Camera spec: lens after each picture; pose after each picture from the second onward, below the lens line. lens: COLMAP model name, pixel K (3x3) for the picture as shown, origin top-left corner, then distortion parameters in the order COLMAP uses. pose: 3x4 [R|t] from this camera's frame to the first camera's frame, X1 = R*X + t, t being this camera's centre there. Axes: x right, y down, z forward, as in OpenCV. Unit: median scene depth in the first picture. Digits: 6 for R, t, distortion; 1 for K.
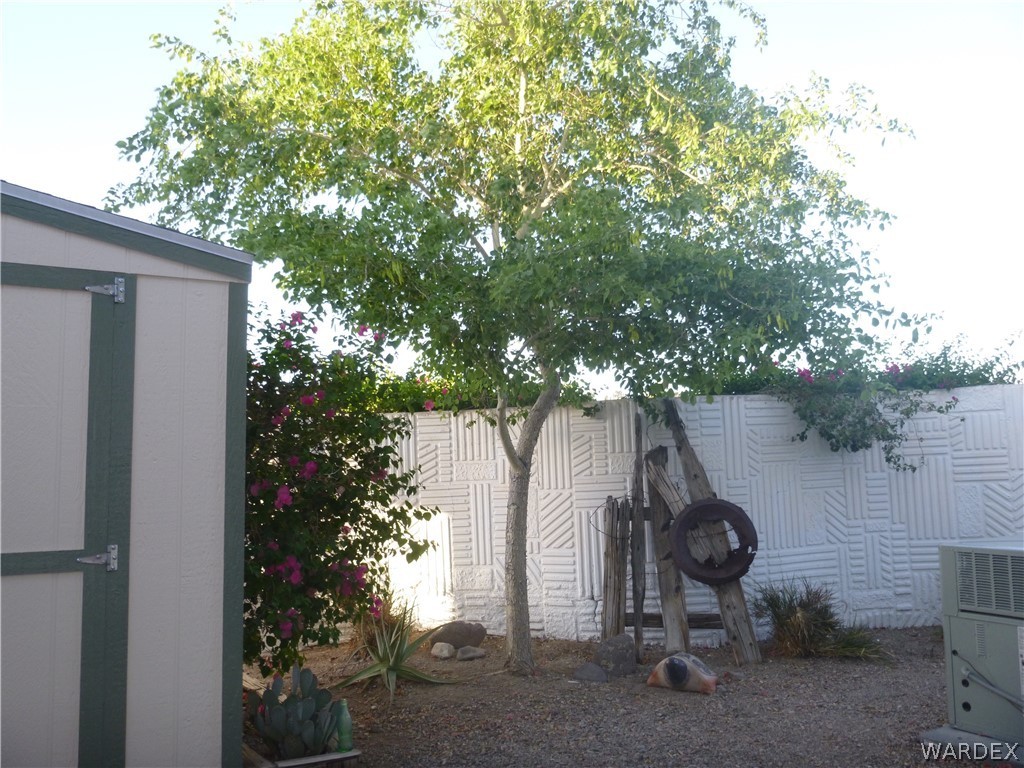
lens RADIAL K [[922.7, 0, 516.1], [0, 922.7, 376.8], [0, 0, 1]] dist [-0.027343, 0.008687]
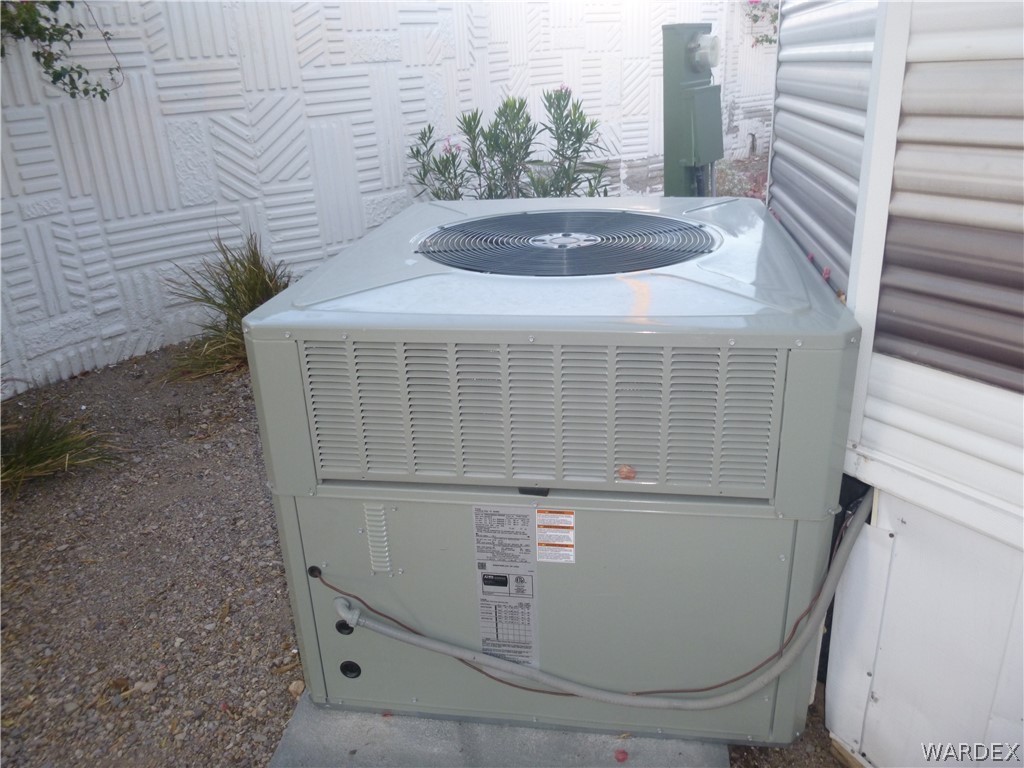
lens RADIAL K [[799.7, 0, 511.2], [0, 799.7, 380.6], [0, 0, 1]] dist [-0.048422, 0.021693]
pose [[0.618131, -0.299813, 0.726654, 0.190650], [-0.056561, 0.905048, 0.421531, 0.040257], [-0.784037, -0.301662, 0.542481, 0.488126]]
